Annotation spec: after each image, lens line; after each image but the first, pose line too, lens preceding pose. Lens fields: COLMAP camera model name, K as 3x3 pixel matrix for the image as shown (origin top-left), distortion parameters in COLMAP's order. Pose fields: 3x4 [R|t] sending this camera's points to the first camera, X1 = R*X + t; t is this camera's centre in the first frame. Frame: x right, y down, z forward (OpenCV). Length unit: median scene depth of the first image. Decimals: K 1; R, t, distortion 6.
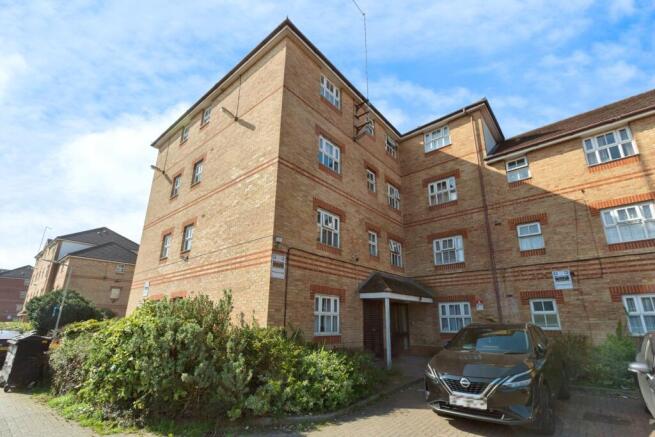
lens RADIAL K [[299.9, 0, 328.2], [0, 299.9, 238.6], [0, 0, 1]] dist [0.000960, 0.000056]
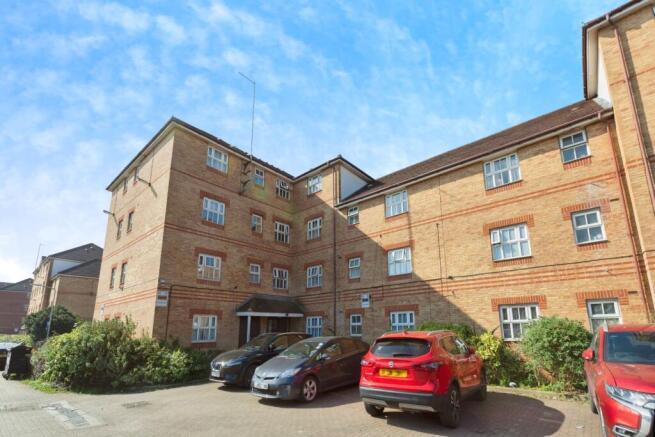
lens RADIAL K [[352.7, 0, 327.6], [0, 352.7, 249.4], [0, 0, 1]] dist [0.004108, 0.000332]
pose [[0.995433, -0.036915, -0.088031, 0.654212], [0.041419, 0.997895, 0.049896, -0.165872], [0.086004, -0.053314, 0.994867, -0.553180]]
